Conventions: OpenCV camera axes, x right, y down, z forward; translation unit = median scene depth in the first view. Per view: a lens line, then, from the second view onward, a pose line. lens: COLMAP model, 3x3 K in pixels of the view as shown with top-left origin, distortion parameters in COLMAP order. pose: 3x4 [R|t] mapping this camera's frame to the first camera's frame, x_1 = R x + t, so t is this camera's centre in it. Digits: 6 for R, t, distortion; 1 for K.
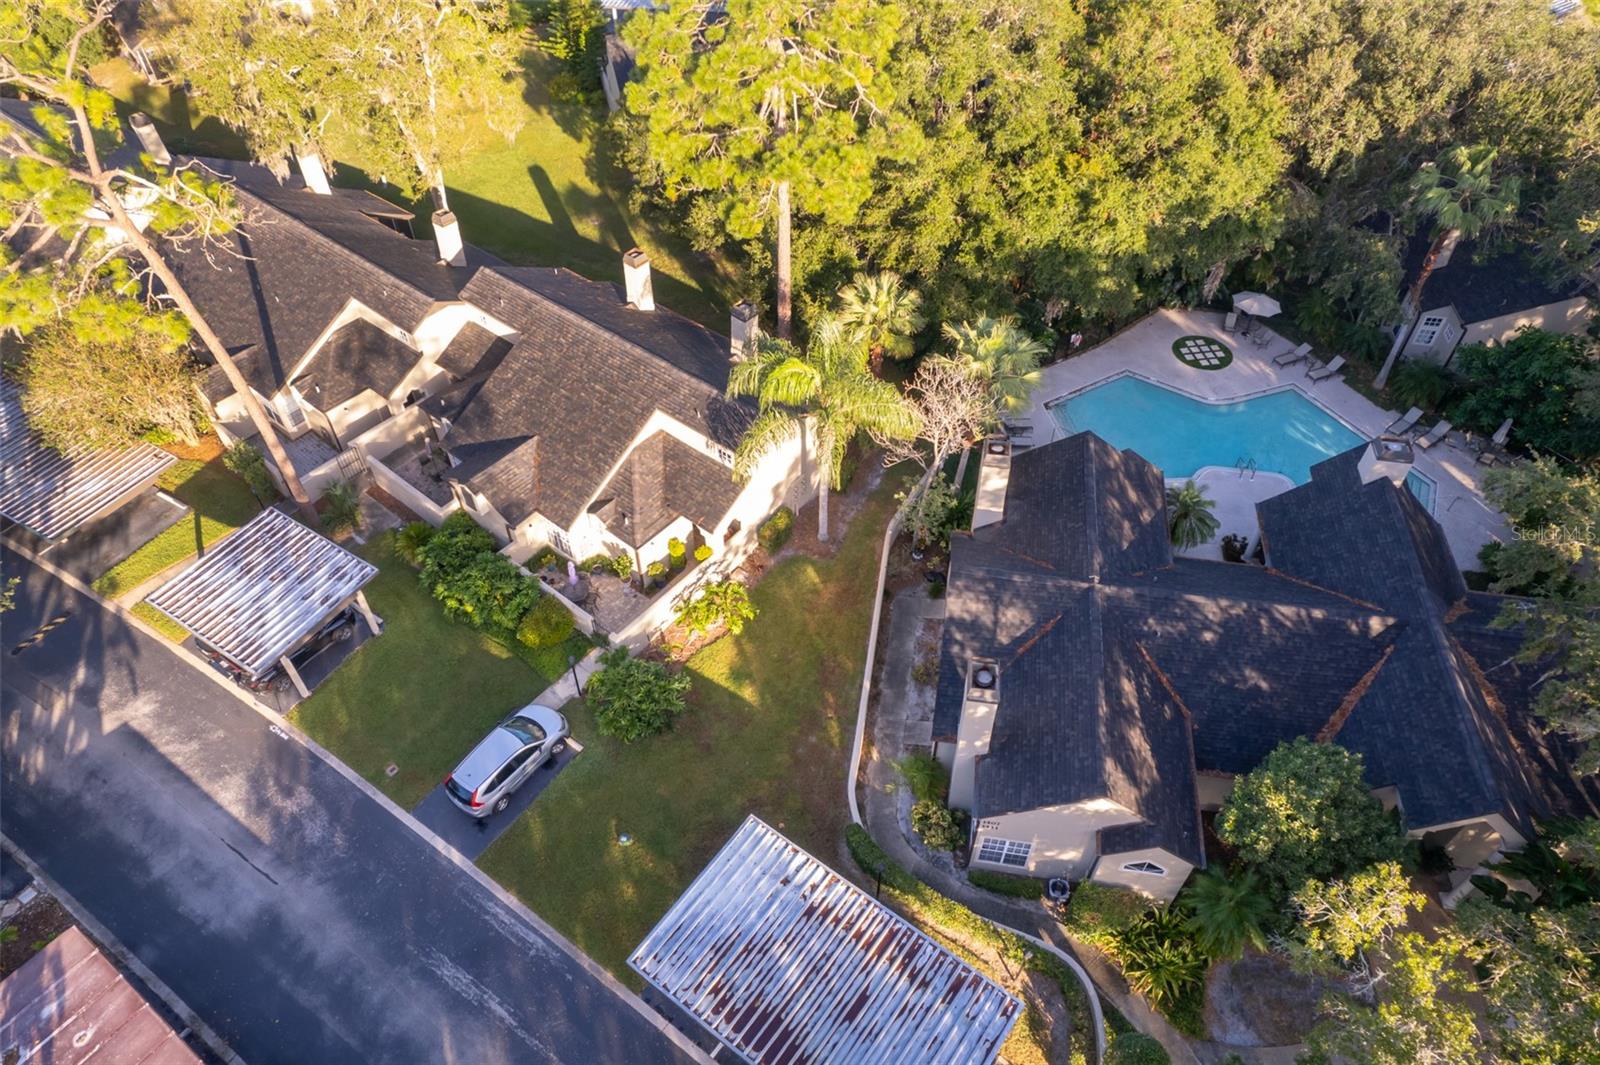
lens RADIAL K [[1030.4, 0, 800.0], [0, 1030.4, 532.5], [0, 0, 1]] dist [-0.074275, 0.074881]
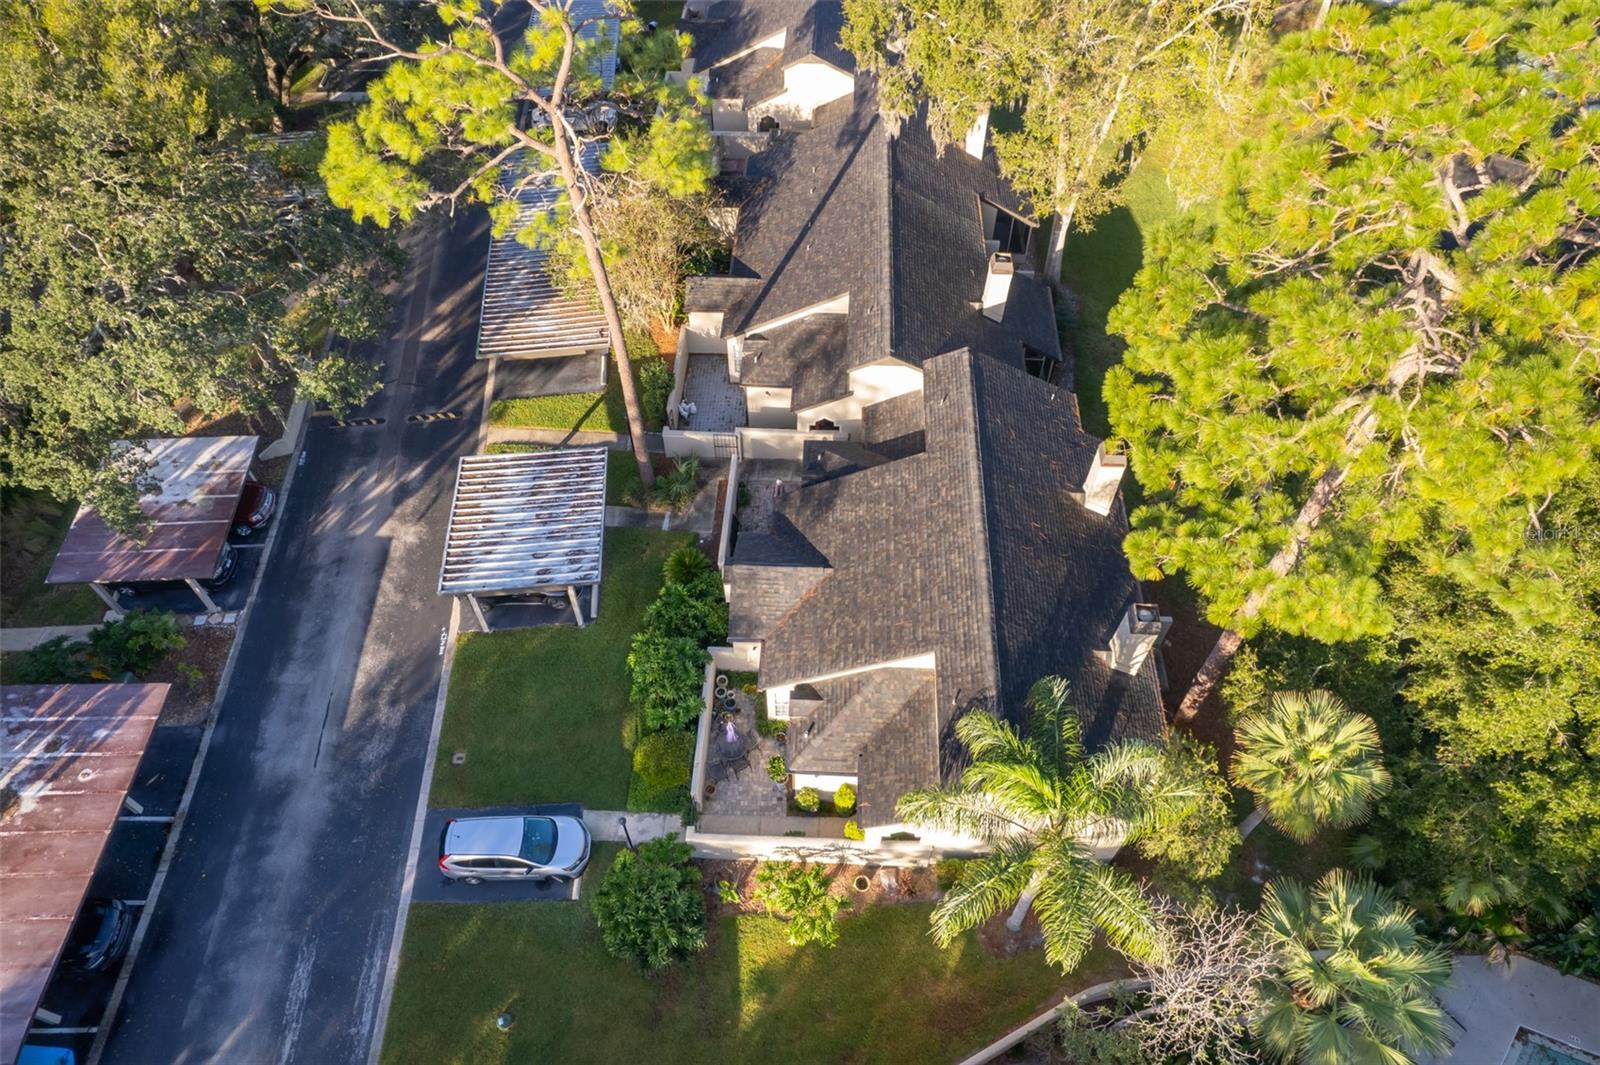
lens RADIAL K [[1030.4, 0, 800.0], [0, 1030.4, 532.5], [0, 0, 1]] dist [-0.074275, 0.074881]
pose [[0.595658, 0.633340, -0.494036, 0.128321], [-0.578169, 0.765027, 0.283646, -0.369142], [0.557595, 0.116680, 0.821872, 0.332428]]
